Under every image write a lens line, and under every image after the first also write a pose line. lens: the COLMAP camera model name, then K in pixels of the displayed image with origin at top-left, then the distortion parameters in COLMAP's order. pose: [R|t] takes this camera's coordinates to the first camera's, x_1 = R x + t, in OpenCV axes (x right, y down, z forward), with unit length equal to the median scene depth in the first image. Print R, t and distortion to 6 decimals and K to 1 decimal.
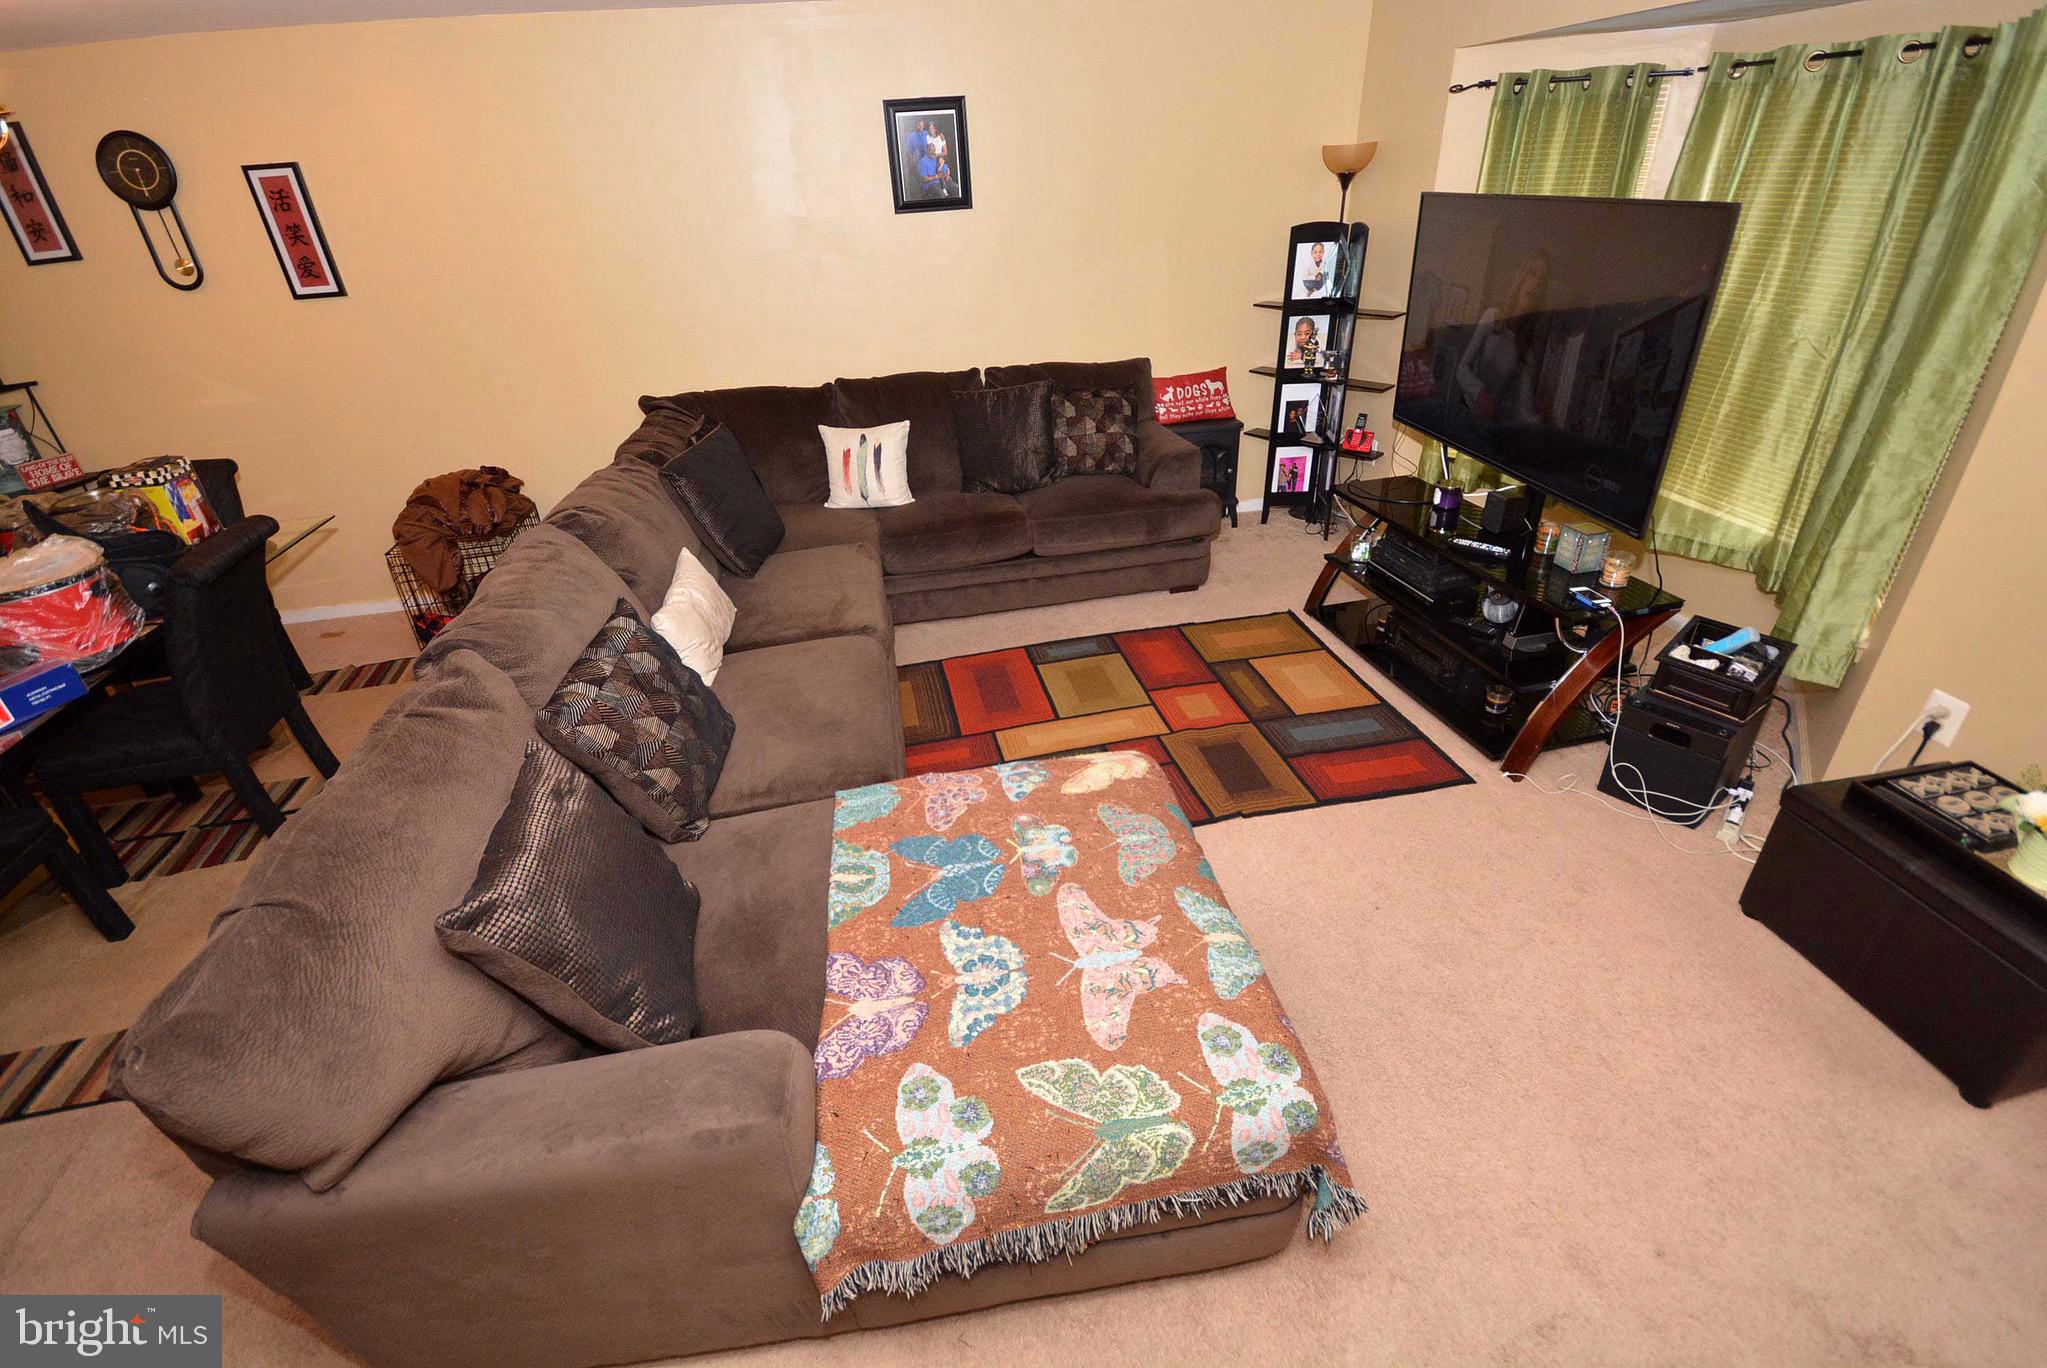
lens RADIAL K [[900.3, 0, 1016.1], [0, 900.3, 683.0], [0, 0, 1]] dist [0.003828, -0.007120]
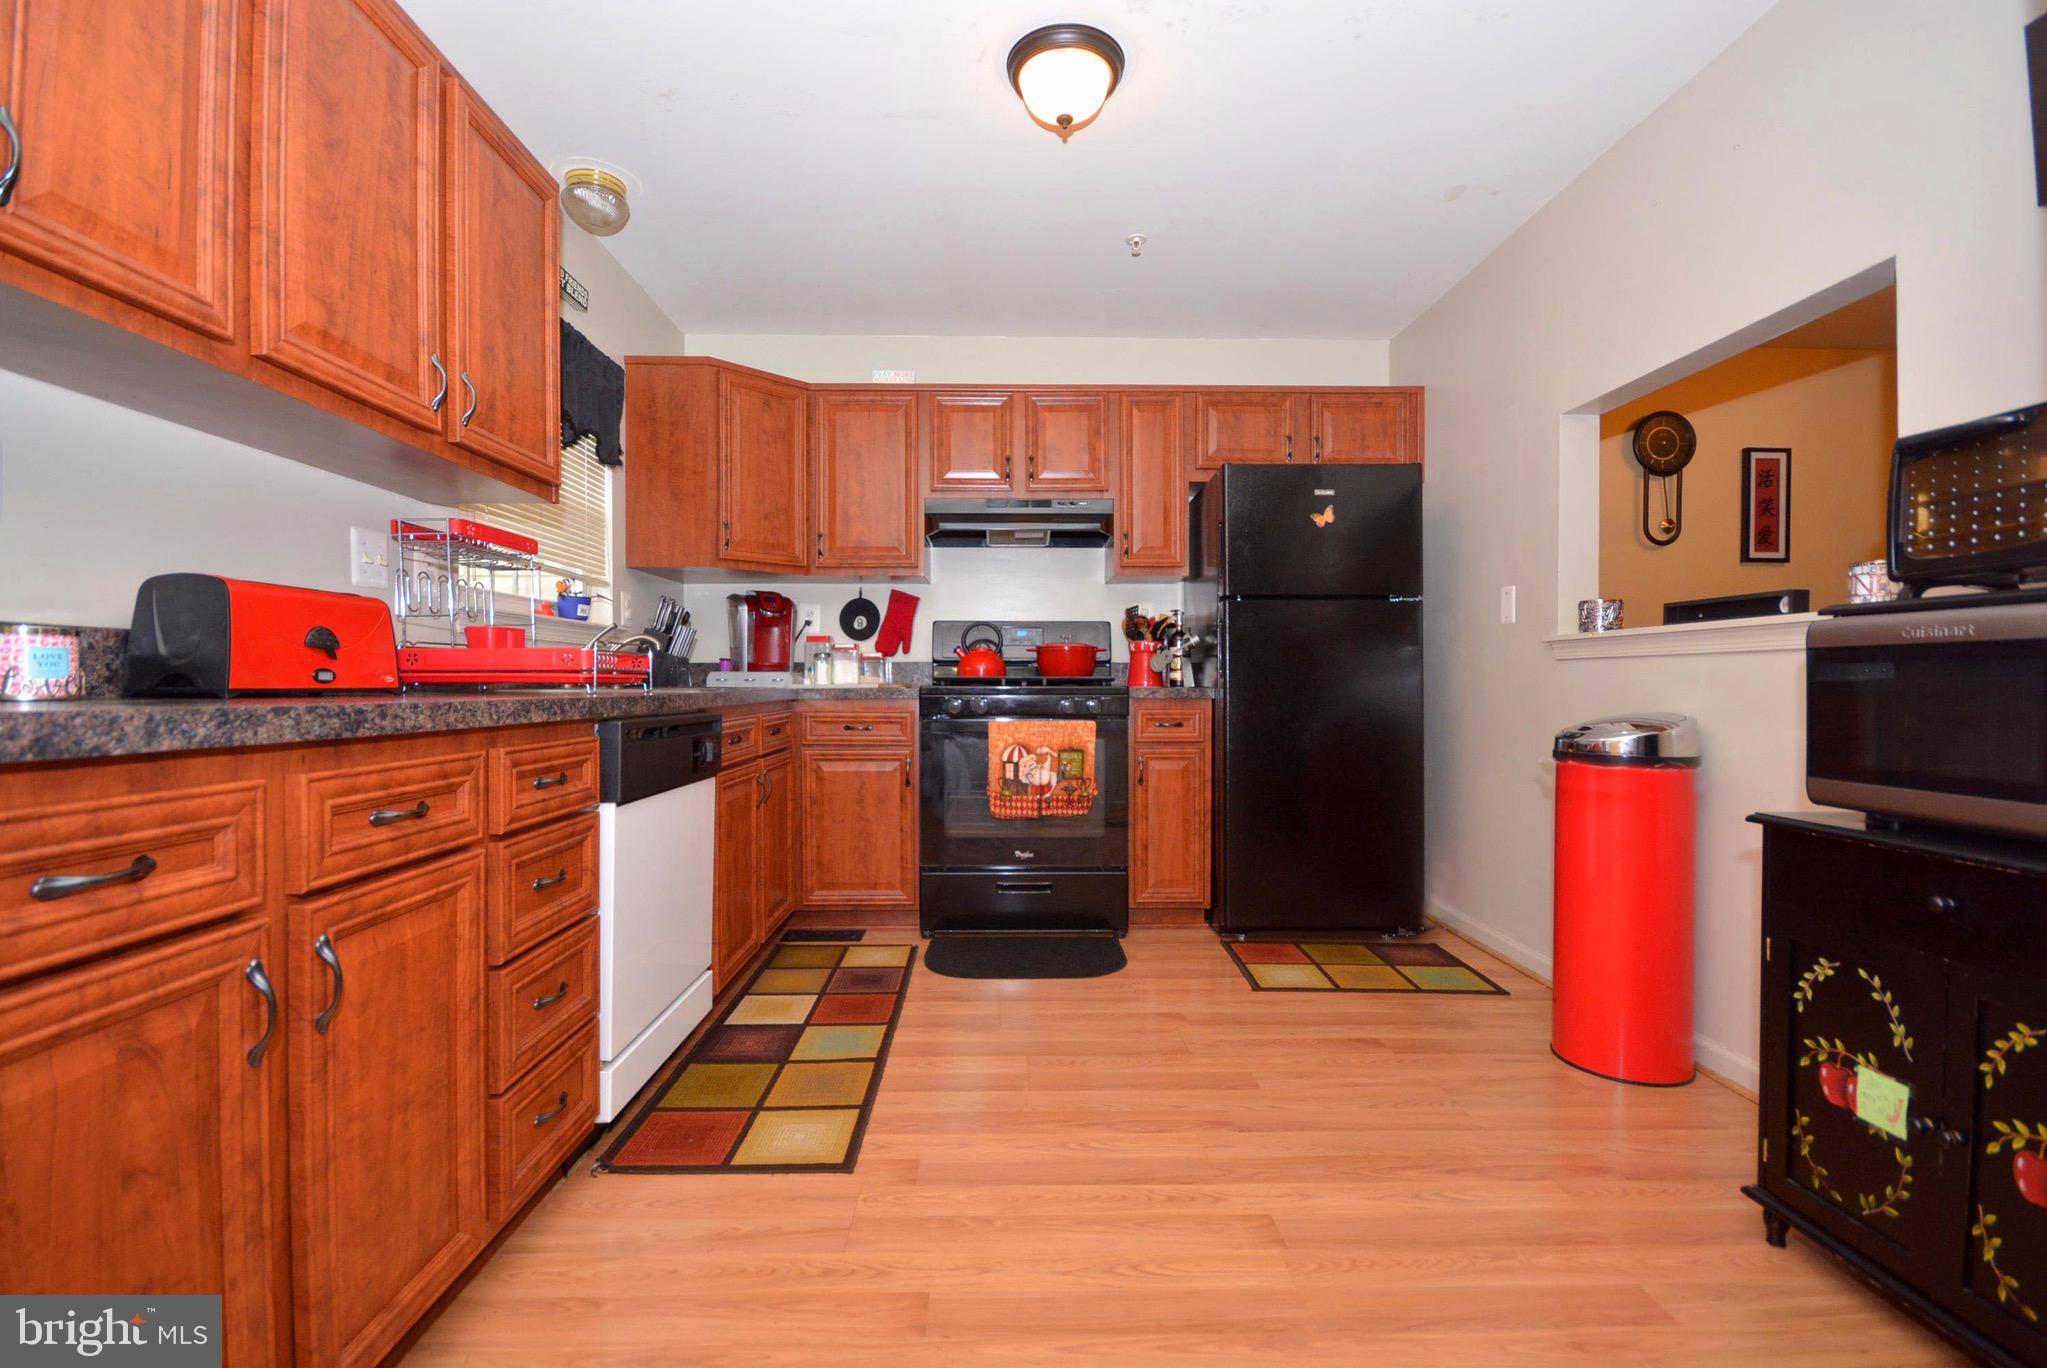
lens RADIAL K [[900.3, 0, 1016.1], [0, 900.3, 683.0], [0, 0, 1]] dist [0.003828, -0.007120]
pose [[0.983765, 0.056407, -0.170367, -1.591692], [-0.132986, 0.866578, -0.480997, 0.334892], [0.120504, 0.495844, 0.860010, 0.089074]]
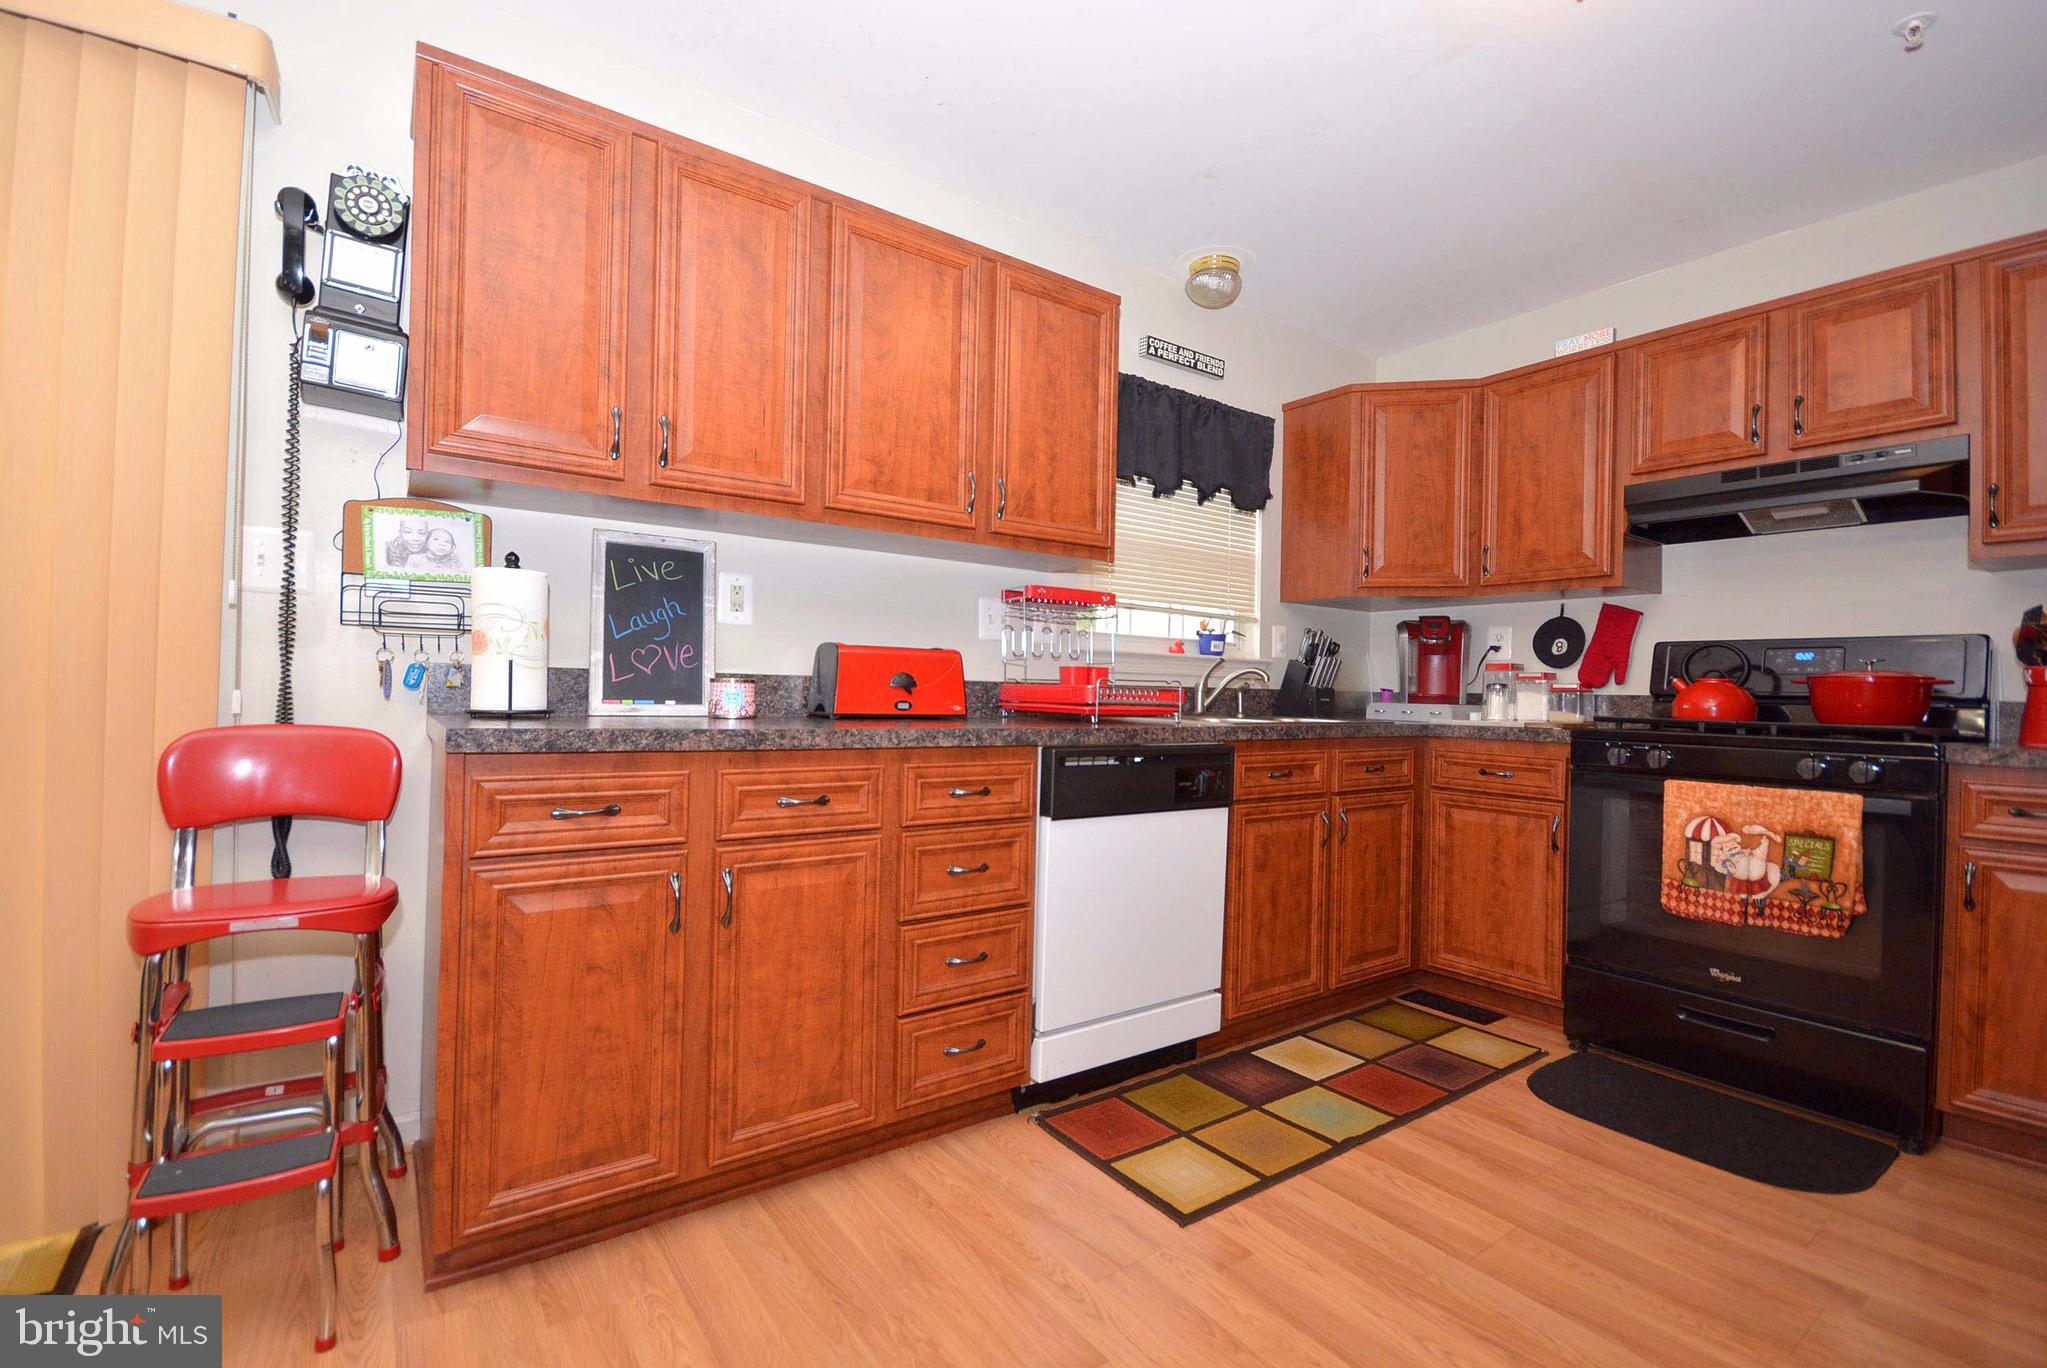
lens RADIAL K [[900.3, 0, 1016.1], [0, 900.3, 683.0], [0, 0, 1]] dist [0.003828, -0.007120]
pose [[0.420231, 0.057693, -0.905581, -1.373458], [-0.491058, 0.853677, -0.173487, 0.224551], [0.763065, 0.517597, 0.387072, 0.225688]]
